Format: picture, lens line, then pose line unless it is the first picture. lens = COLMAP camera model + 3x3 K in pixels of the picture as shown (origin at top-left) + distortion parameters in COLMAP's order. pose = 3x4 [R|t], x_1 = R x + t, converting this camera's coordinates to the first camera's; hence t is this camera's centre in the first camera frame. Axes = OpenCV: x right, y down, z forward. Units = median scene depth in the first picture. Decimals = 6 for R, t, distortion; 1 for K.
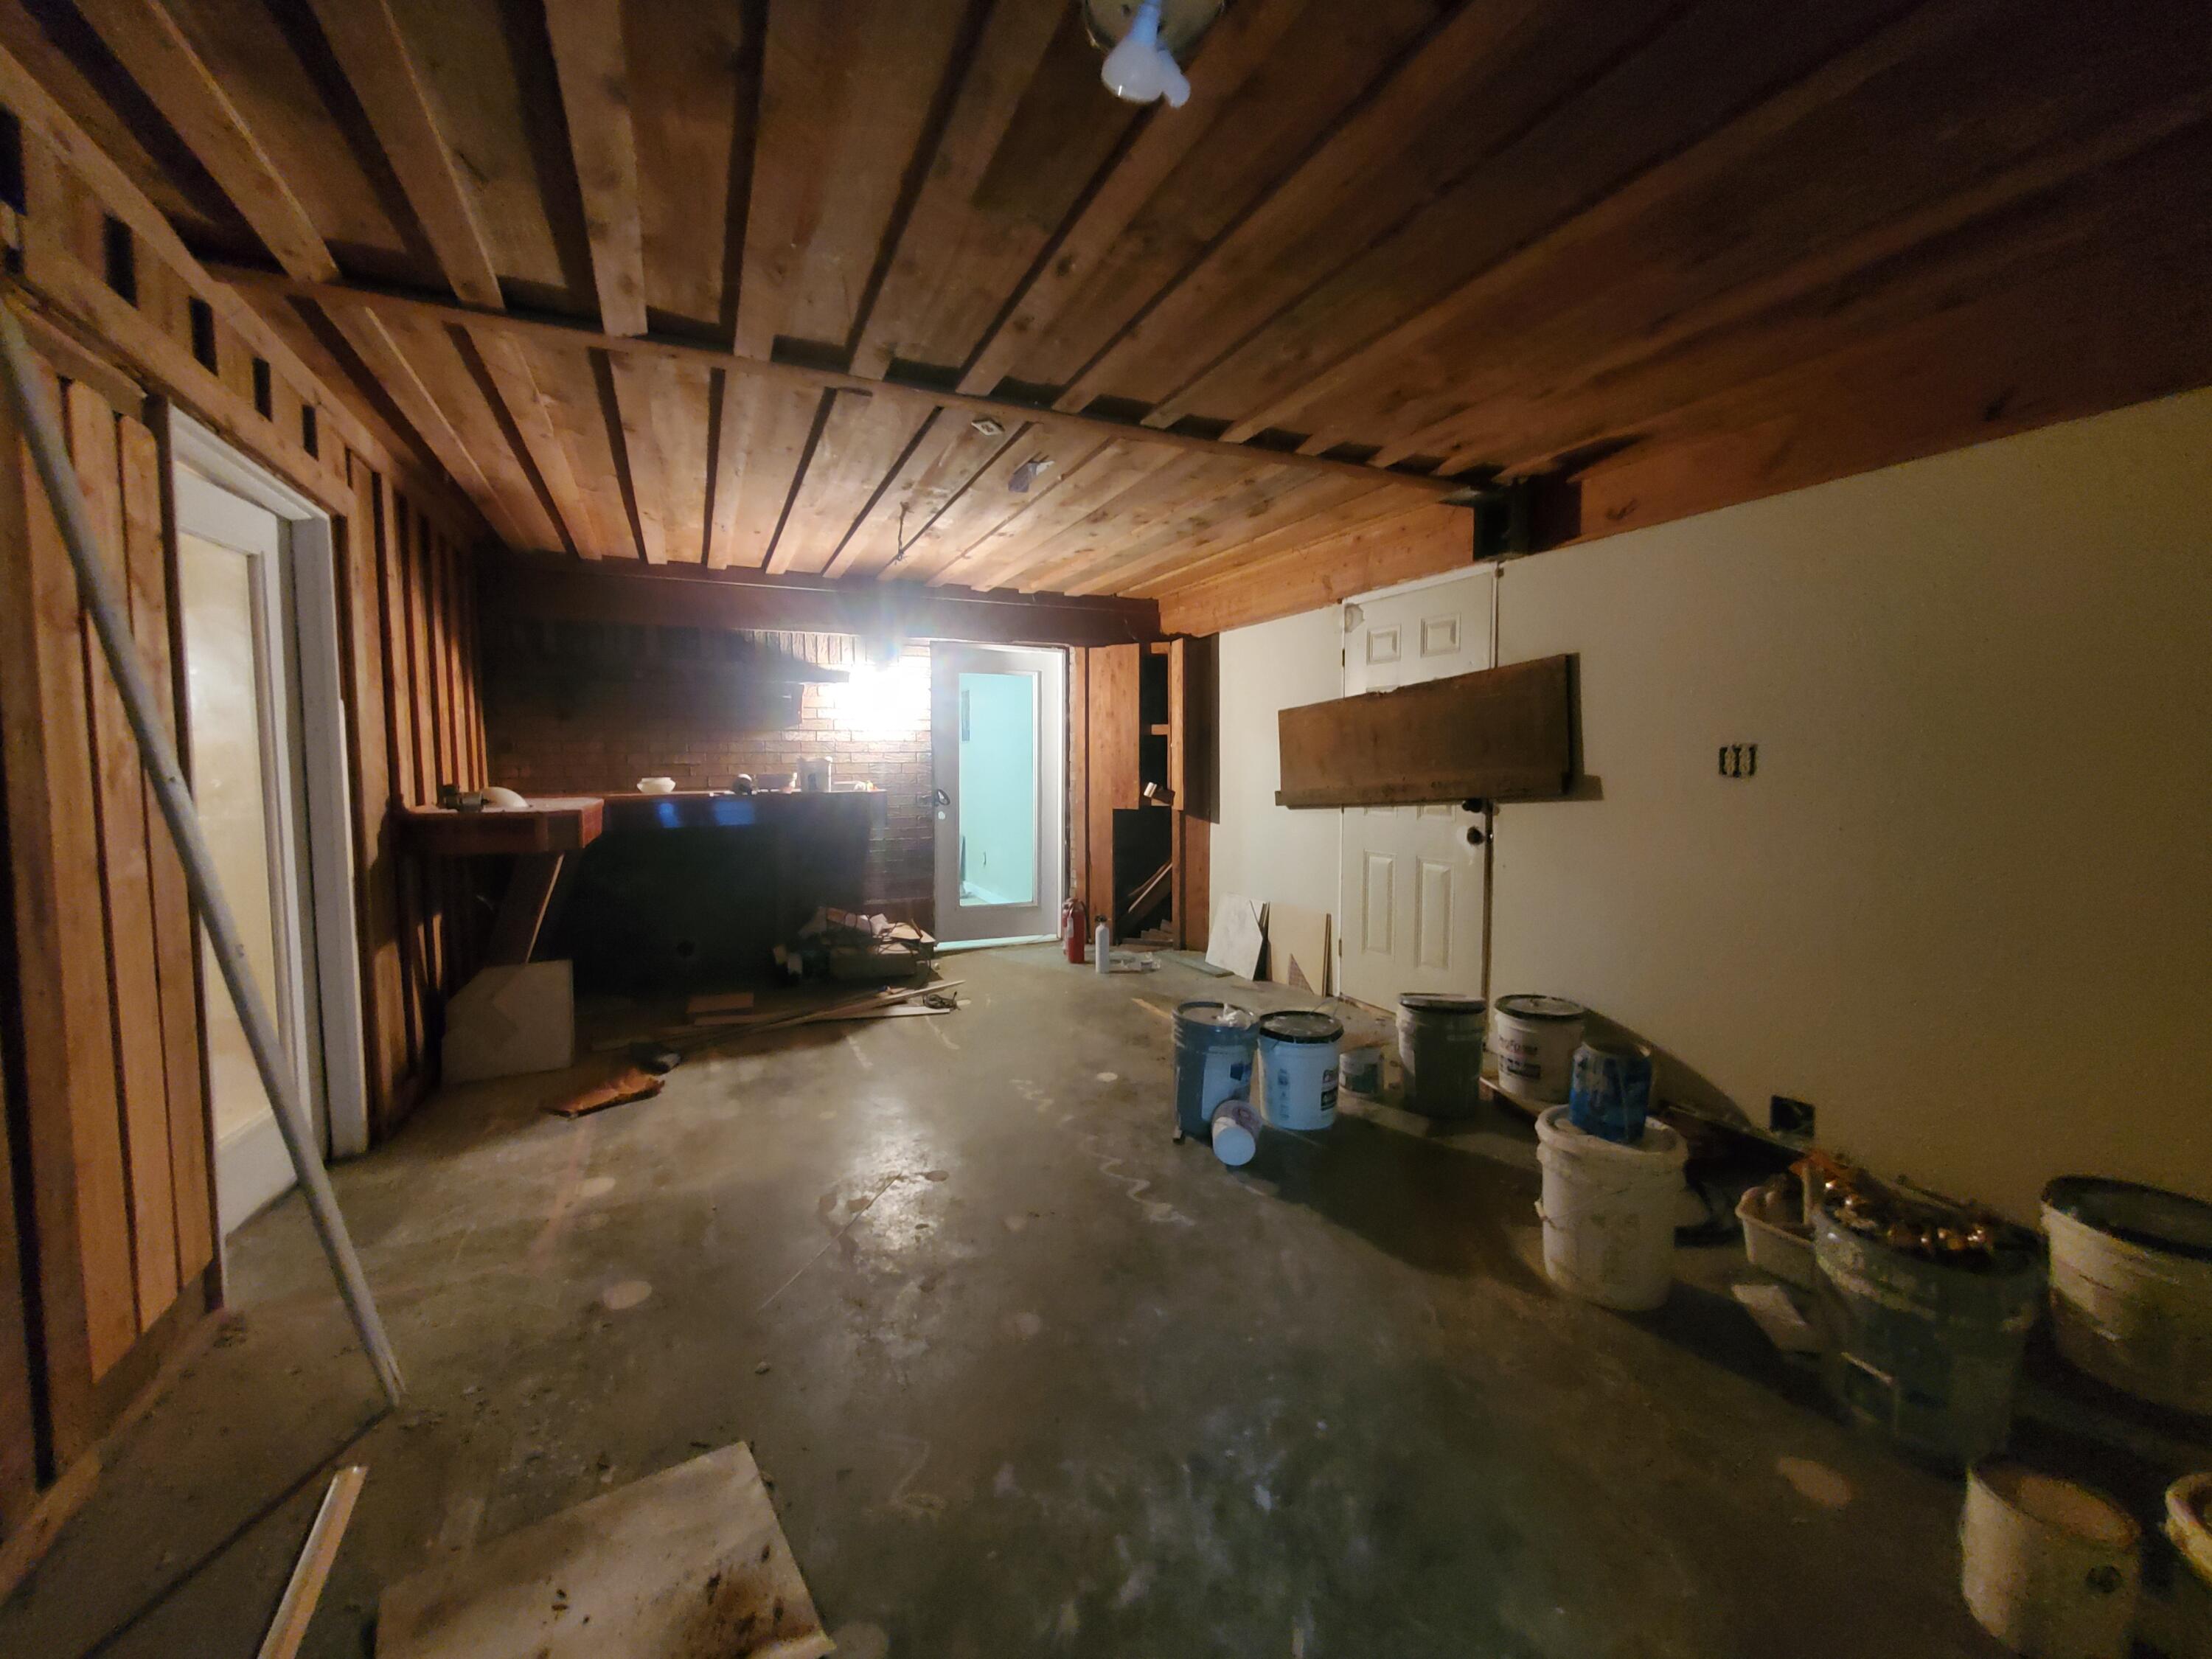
lens RADIAL K [[880.3, 0, 1093.0], [0, 880.3, 822.9], [0, 0, 1]] dist [0.001439, -0.000939]
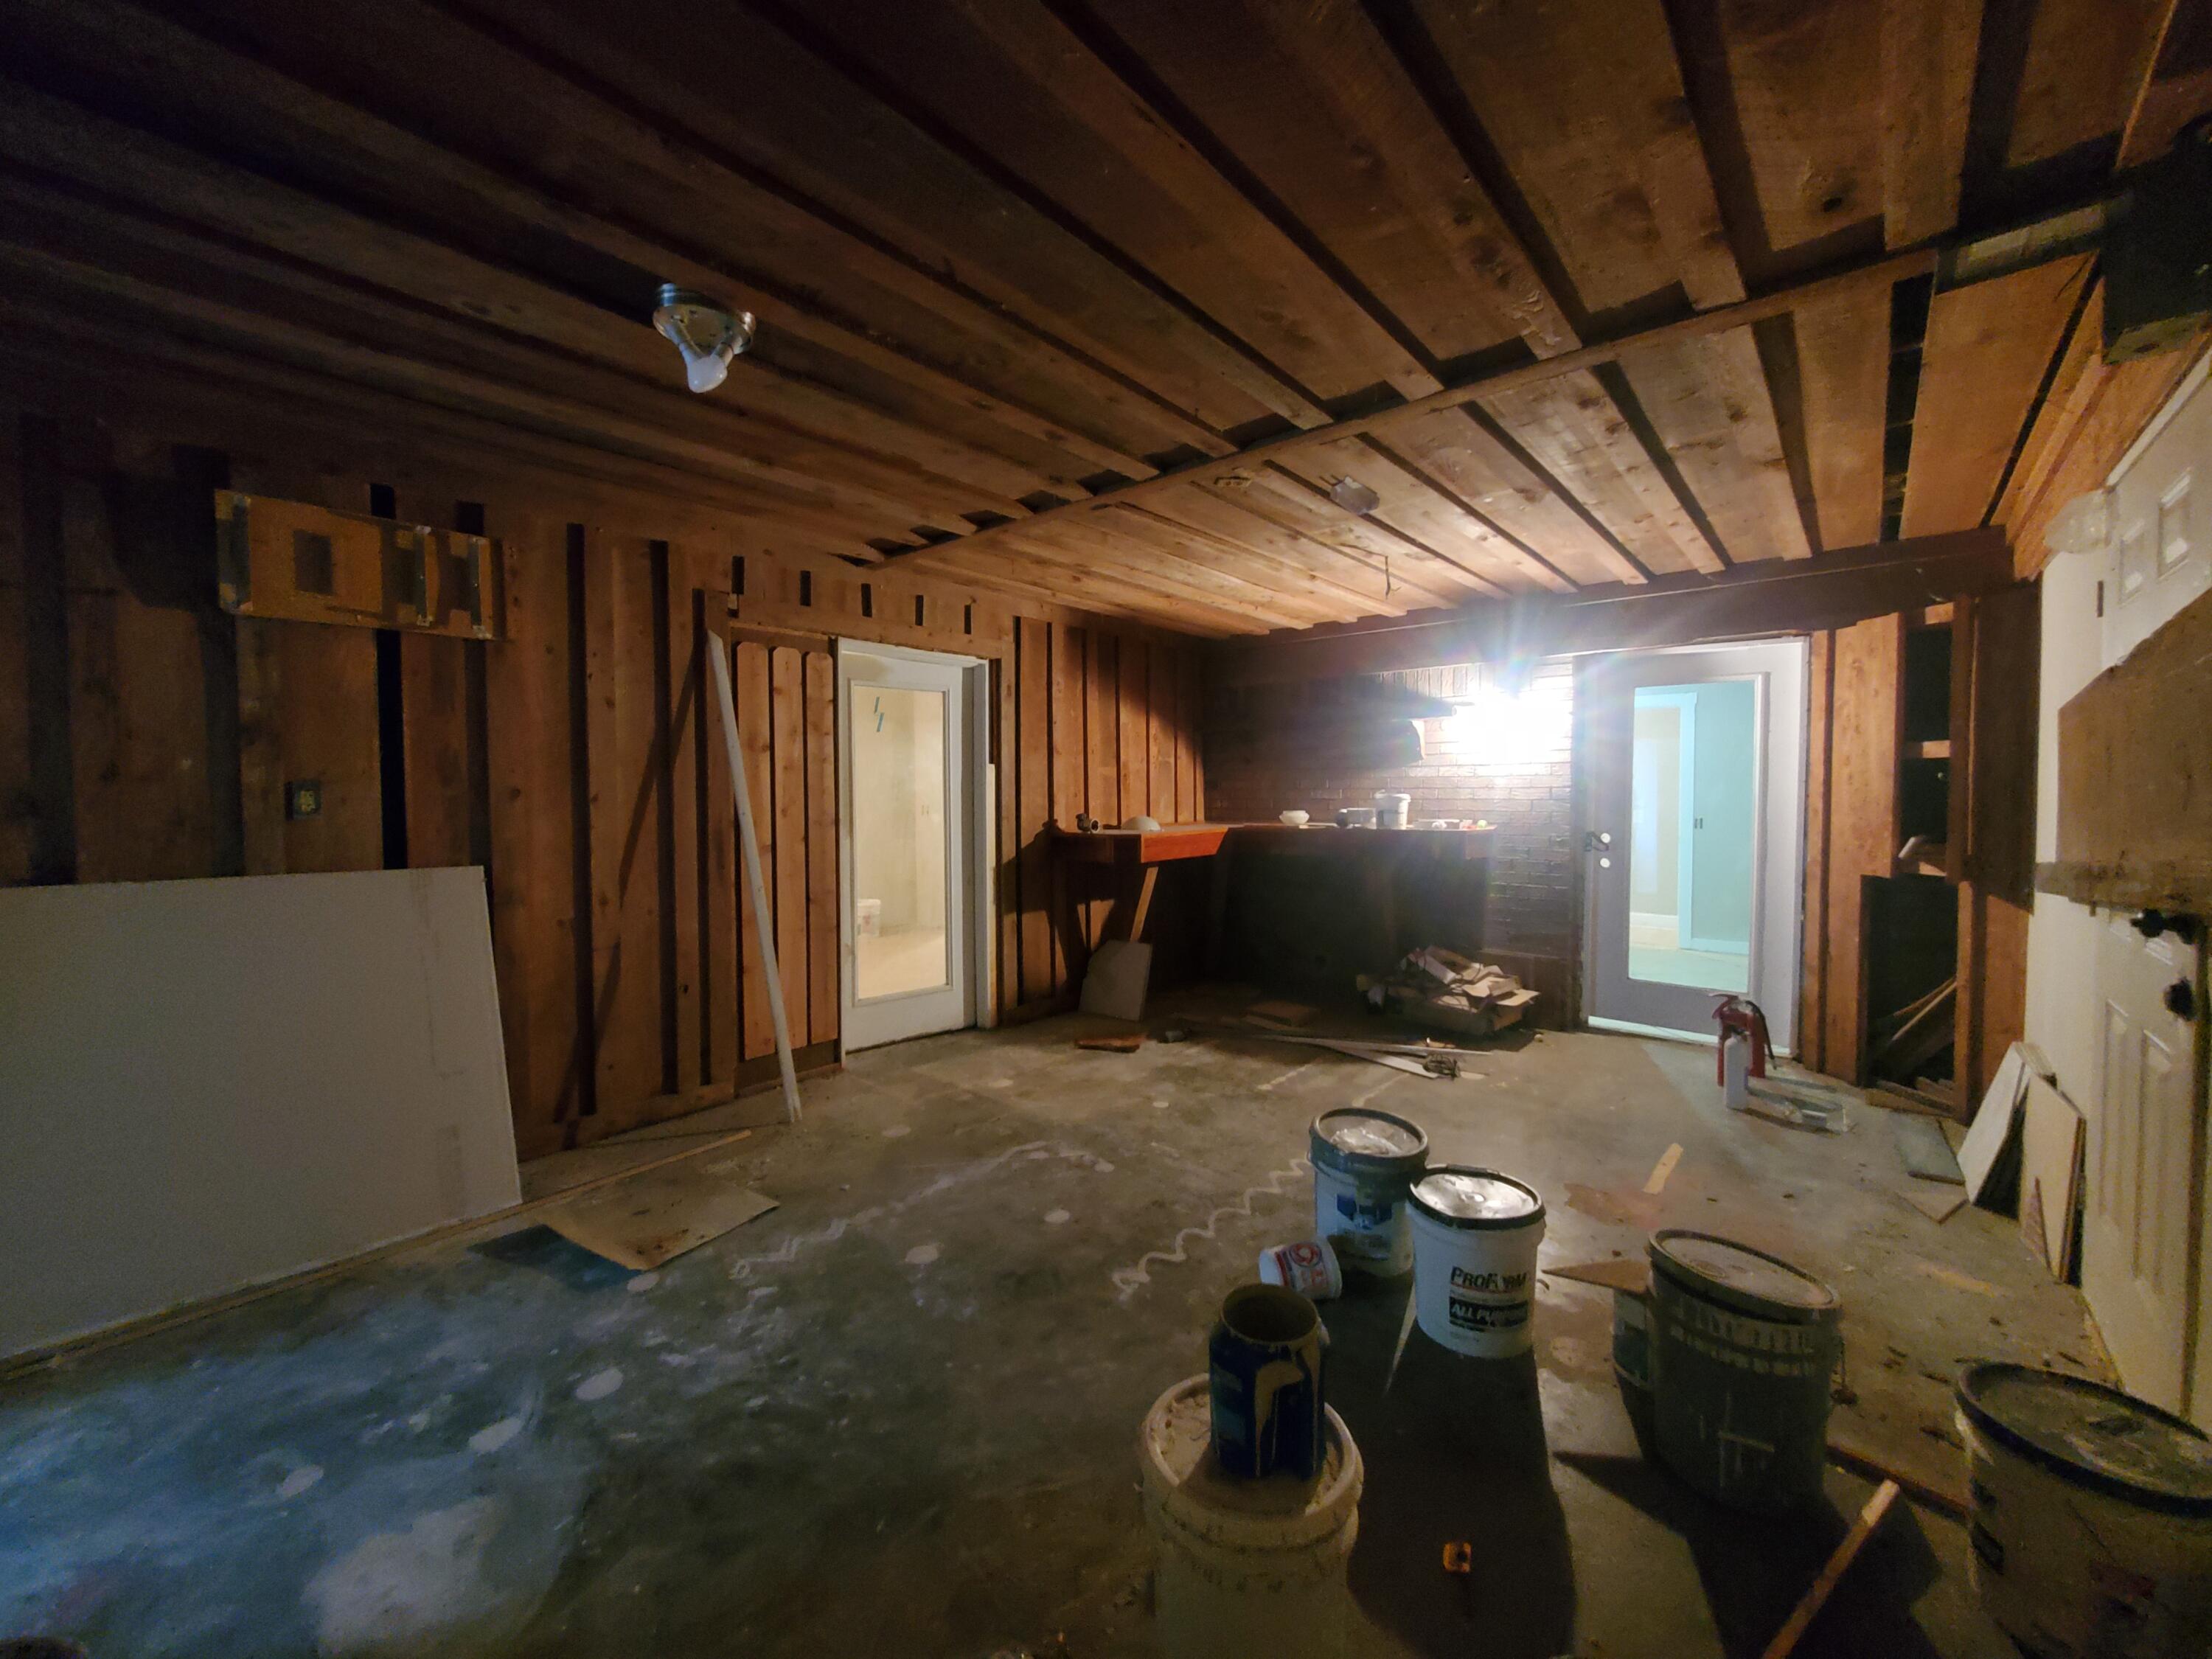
lens RADIAL K [[880.3, 0, 1092.5], [0, 880.3, 824.6], [0, 0, 1]] dist [0.001439, -0.000939]
pose [[0.404565, 0.038606, -0.913694, 0.522928], [-0.060043, 0.998074, 0.015586, -0.038633], [0.912536, 0.048556, 0.406104, 0.305882]]
